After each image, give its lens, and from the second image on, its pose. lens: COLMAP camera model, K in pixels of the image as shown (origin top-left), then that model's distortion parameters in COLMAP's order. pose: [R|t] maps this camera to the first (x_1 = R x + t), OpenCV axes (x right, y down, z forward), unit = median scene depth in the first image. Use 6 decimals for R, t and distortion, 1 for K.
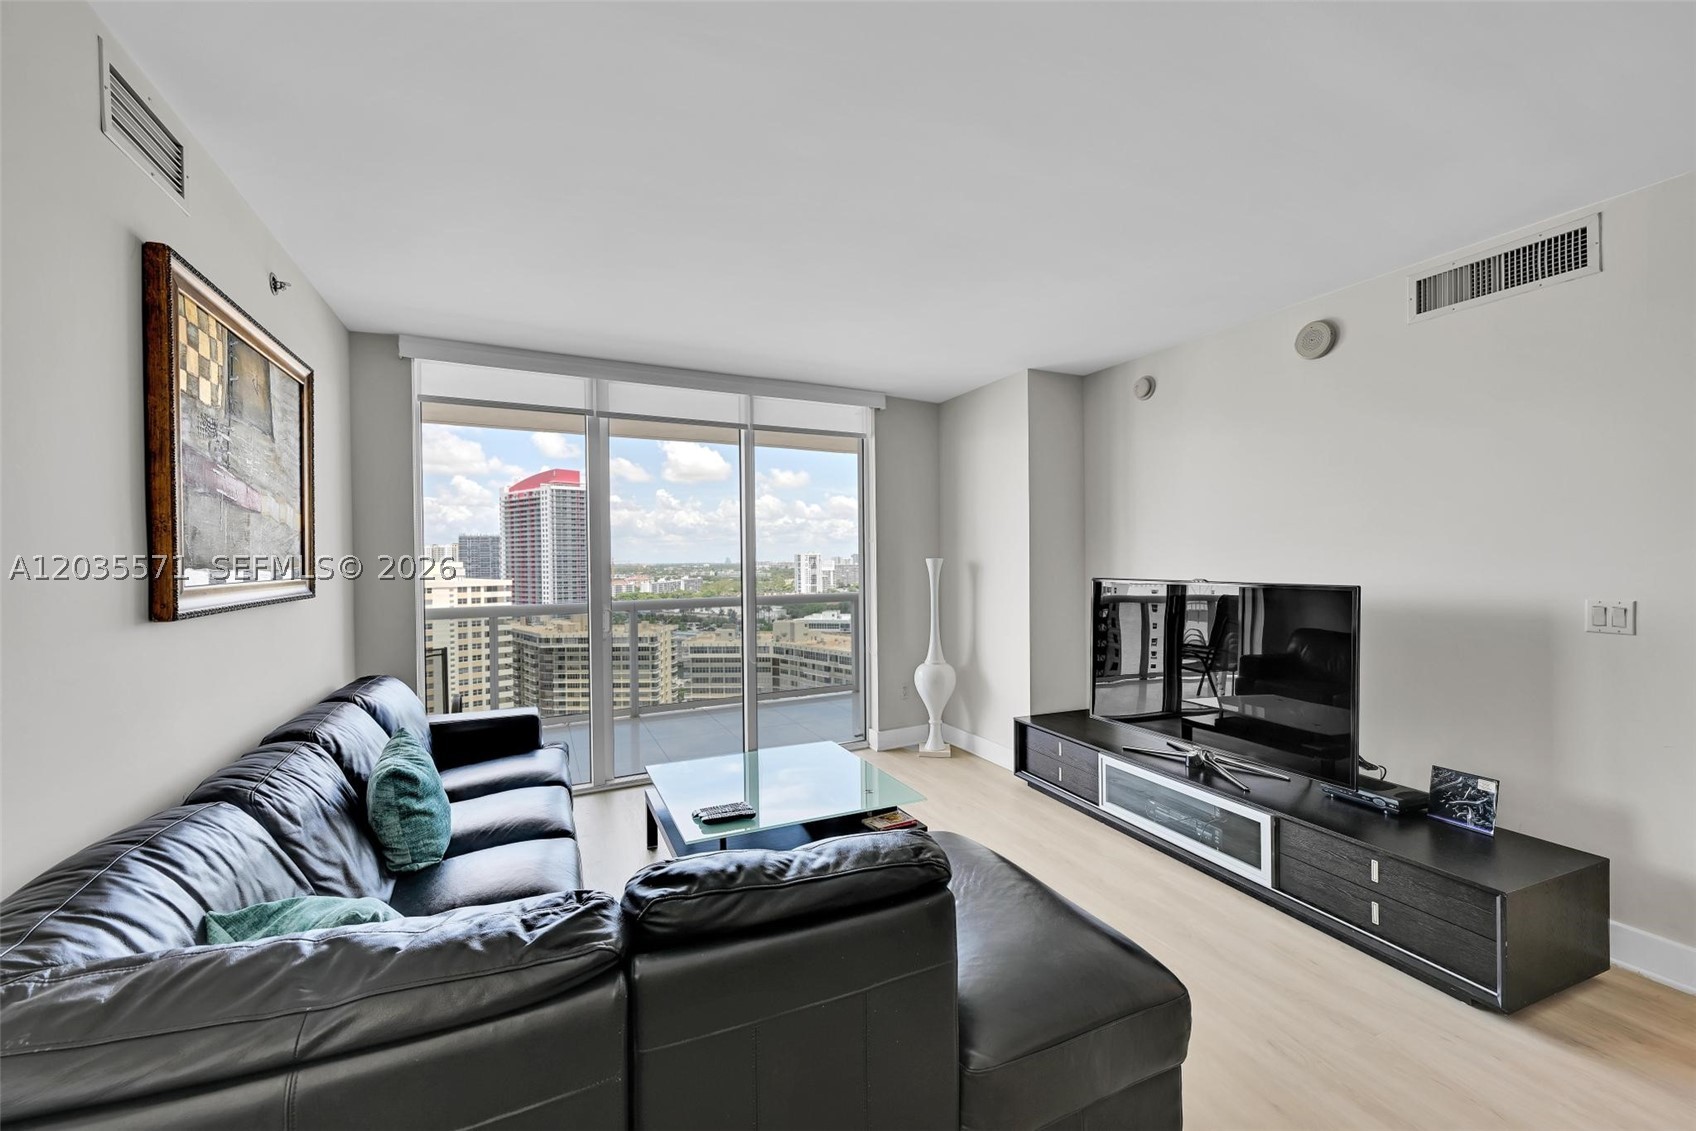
lens RADIAL K [[677.4, 0, 839.9], [0, 677.4, 566.3], [0, 0, 1]] dist [0.001145, -0.000345]
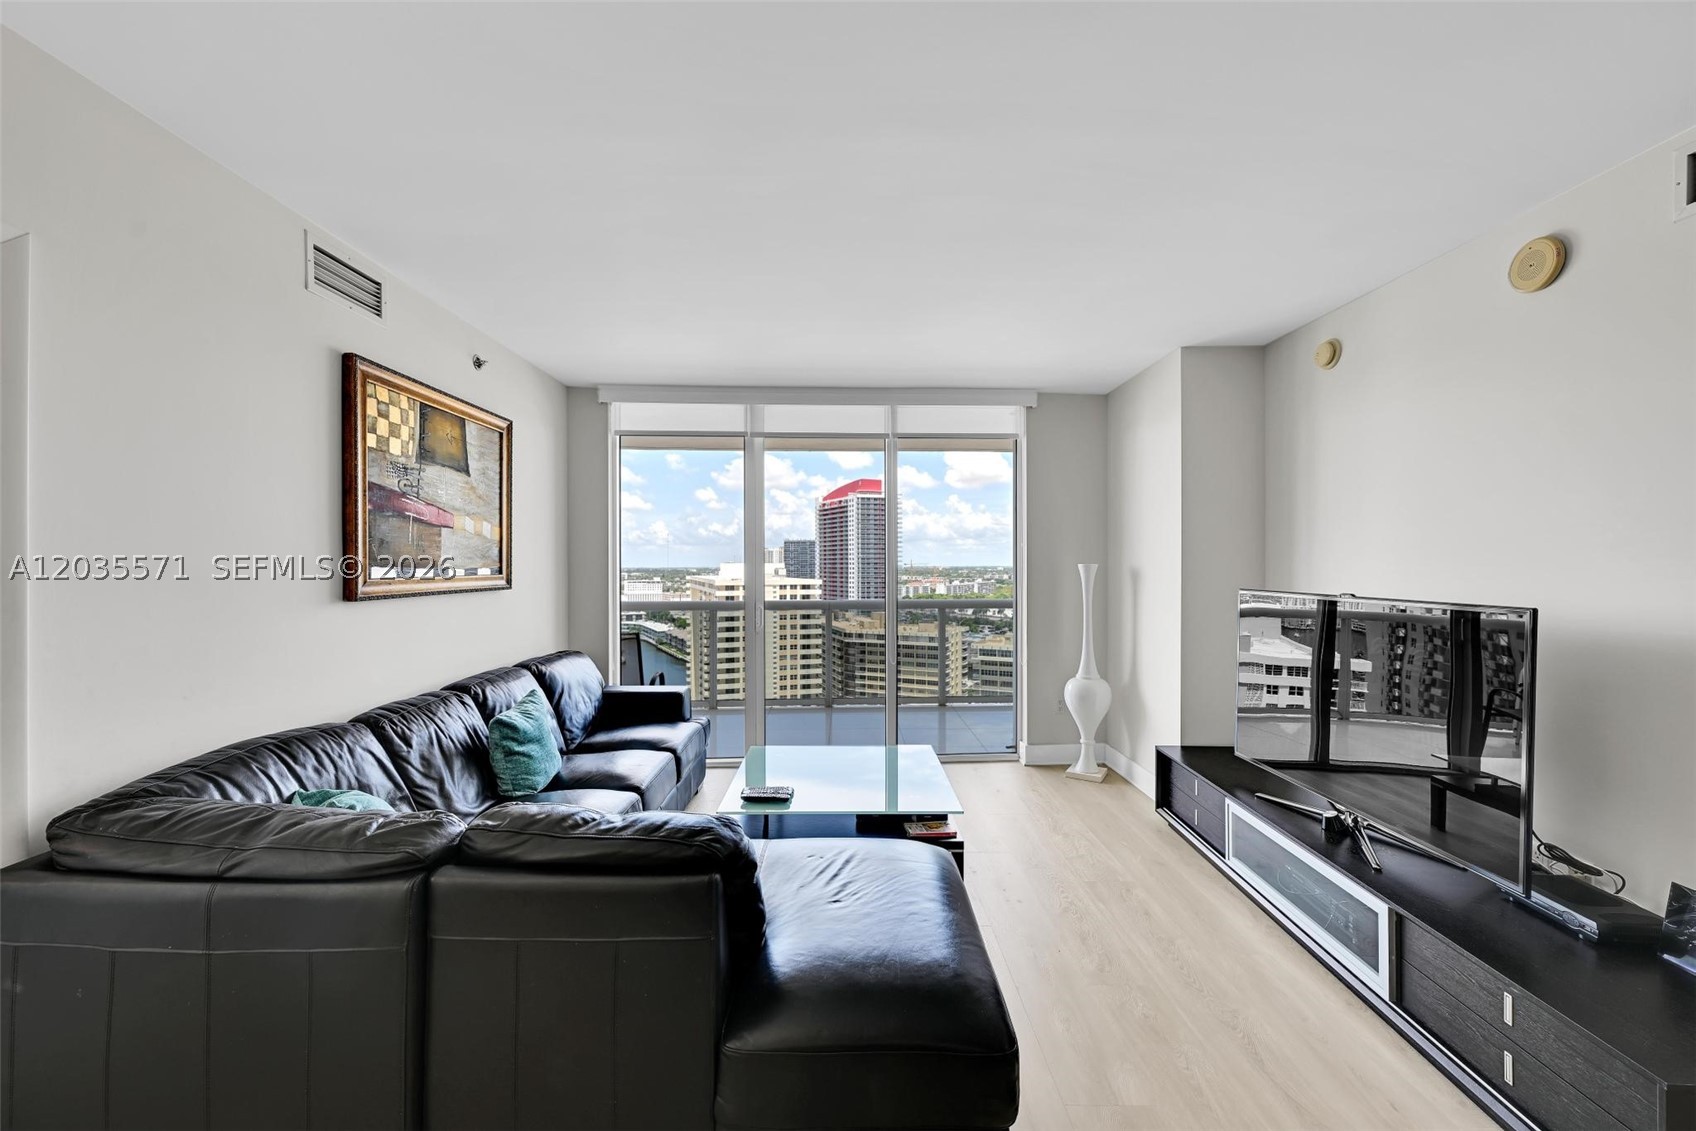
lens RADIAL K [[671.3, 0, 840.4], [0, 671.3, 566.4], [0, 0, 1]] dist [0.001682, 0.000206]
pose [[0.909619, 0.010374, -0.415314, 0.244712], [-0.012302, 0.999922, -0.001968, -0.003048], [0.415262, 0.006899, 0.909676, 0.034383]]
